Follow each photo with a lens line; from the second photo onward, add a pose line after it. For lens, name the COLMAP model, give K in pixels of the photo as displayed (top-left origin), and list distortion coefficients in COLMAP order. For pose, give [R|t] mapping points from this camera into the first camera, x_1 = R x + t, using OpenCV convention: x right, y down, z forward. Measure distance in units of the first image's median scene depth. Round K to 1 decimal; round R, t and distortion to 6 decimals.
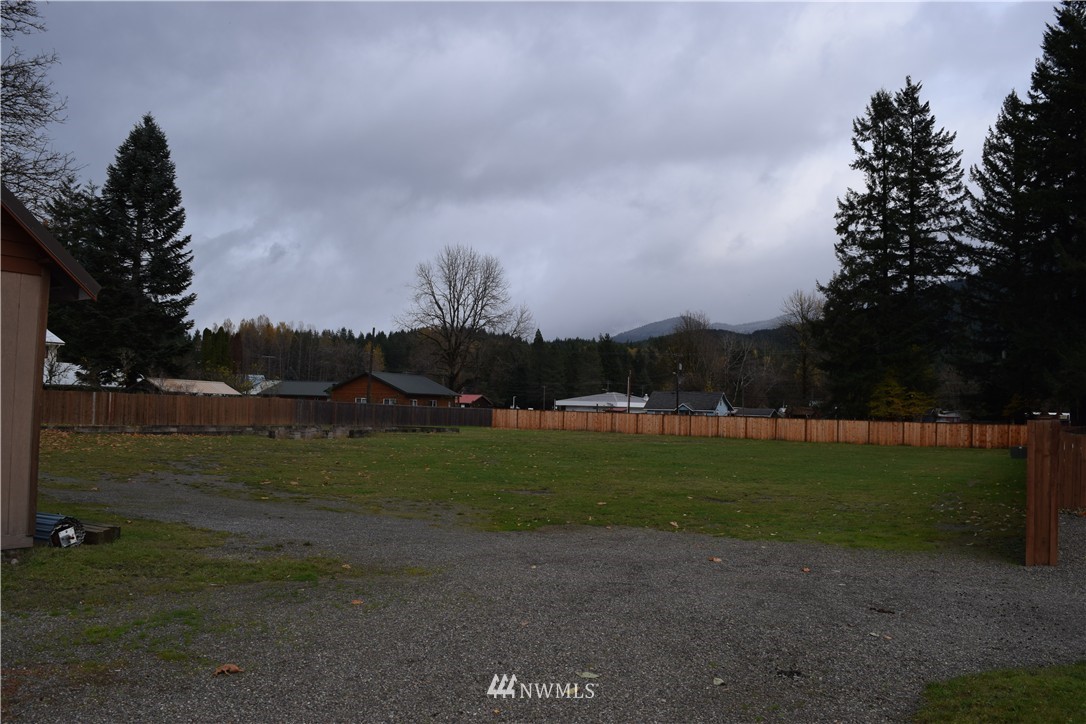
lens RADIAL K [[851.0, 0, 543.6], [0, 851.0, 358.5], [0, 0, 1]] dist [-0.095013, 0.020031]
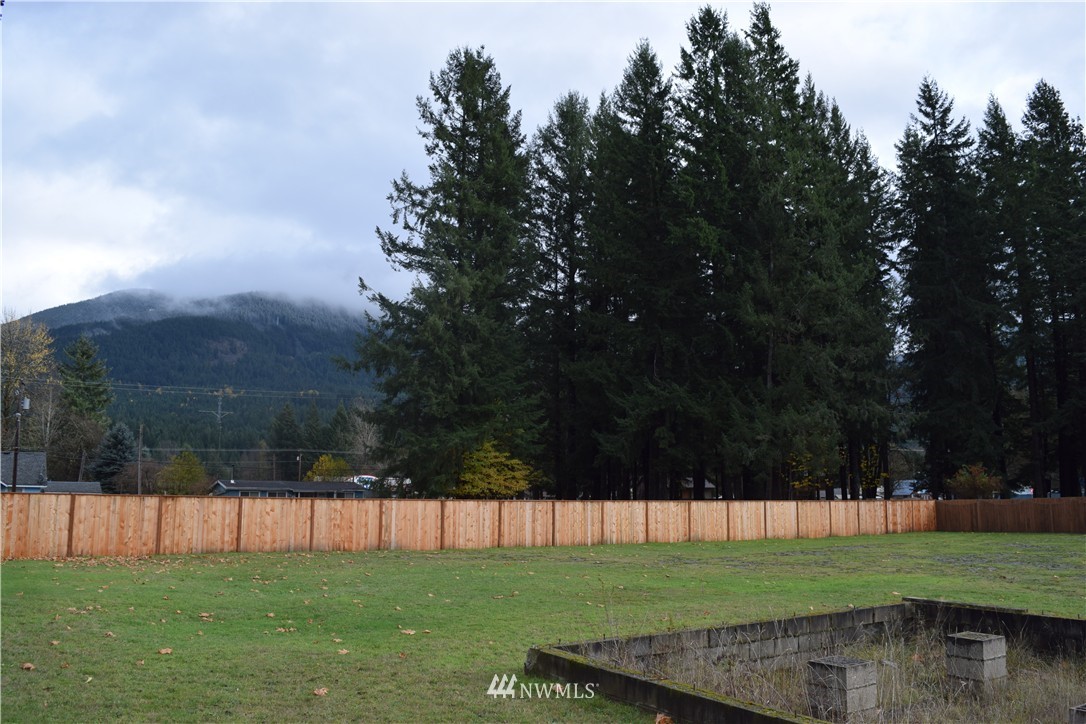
lens RADIAL K [[851.0, 0, 546.7], [0, 851.0, 362.7], [0, 0, 1]] dist [-0.095013, 0.020031]
pose [[0.445204, 0.113461, 0.888211, -0.194345], [-0.043850, 0.993512, -0.104933, 0.030315], [-0.894355, 0.007768, 0.447291, 0.602371]]
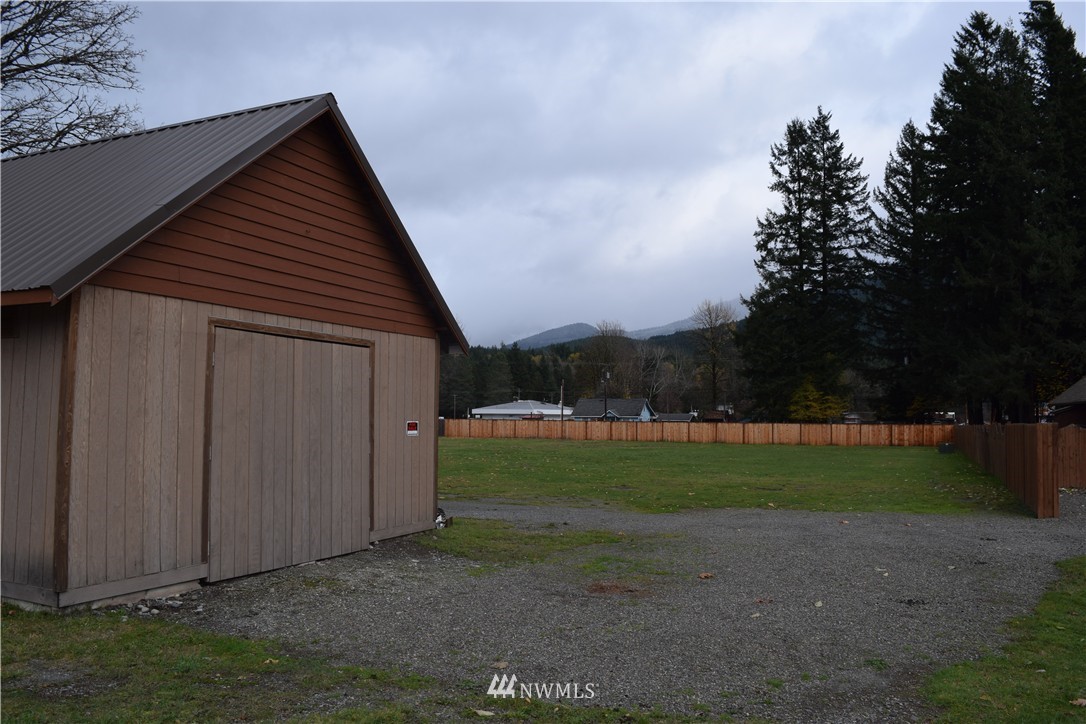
lens RADIAL K [[851.0, 0, 544.9], [0, 851.0, 358.4], [0, 0, 1]] dist [-0.095013, 0.020031]
pose [[0.992624, -0.011099, 0.120721, -0.054928], [0.012160, 0.999894, -0.008056, -0.004747], [-0.120619, 0.009464, 0.992654, -0.044273]]
